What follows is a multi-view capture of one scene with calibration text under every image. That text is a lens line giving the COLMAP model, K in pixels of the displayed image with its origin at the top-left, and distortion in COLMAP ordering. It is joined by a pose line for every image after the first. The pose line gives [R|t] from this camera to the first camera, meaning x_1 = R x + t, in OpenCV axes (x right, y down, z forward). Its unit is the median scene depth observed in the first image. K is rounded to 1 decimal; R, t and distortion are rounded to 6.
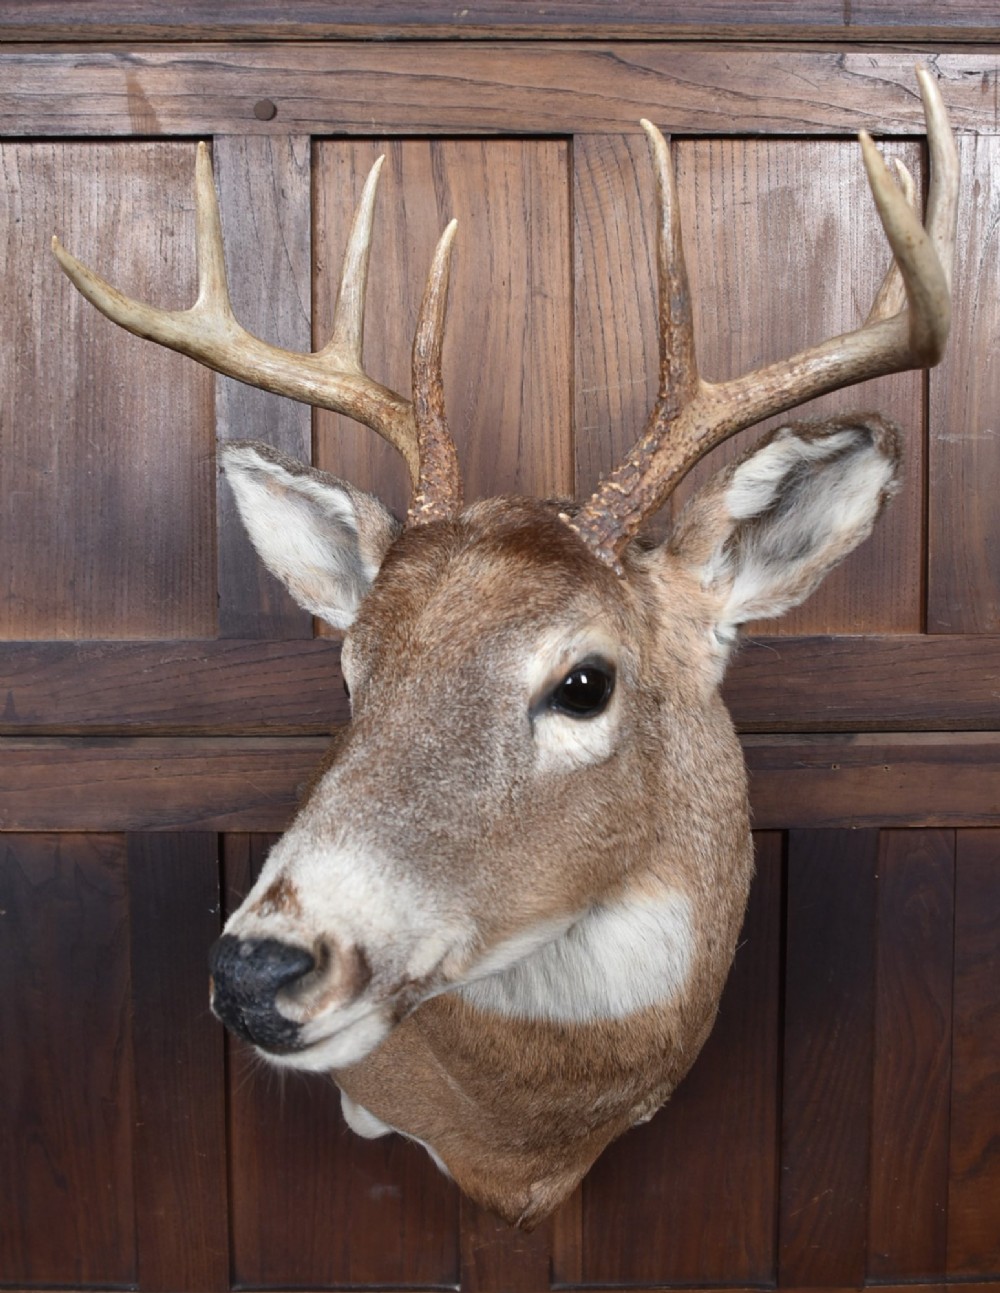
lens RADIAL K [[1248.5, 0, 516.7], [0, 1248.5, 620.0], [0, 0, 1]] dist [-0.054460, 0.000000]
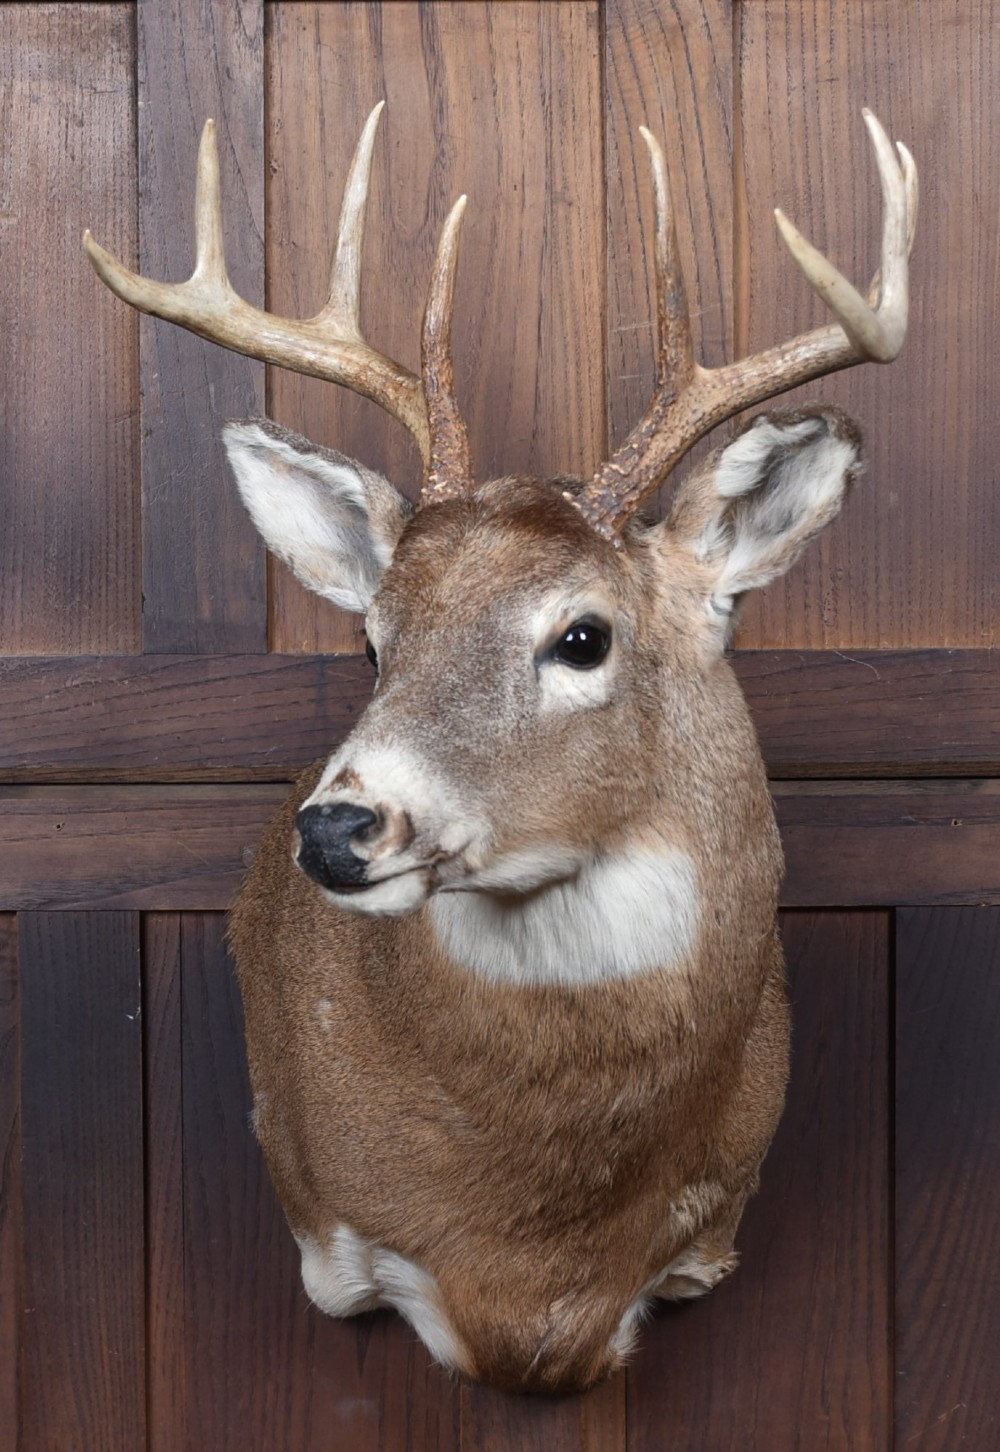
lens RADIAL K [[3976.1, 0, 555.7], [0, 3976.1, 839.4], [0, 0, 1]] dist [-0.045554, 0.000000]
pose [[0.999988, -0.002626, -0.004252, 0.037421], [0.002656, 0.999972, 0.006972, 0.179250], [0.004234, -0.006983, 0.999967, -2.289878]]
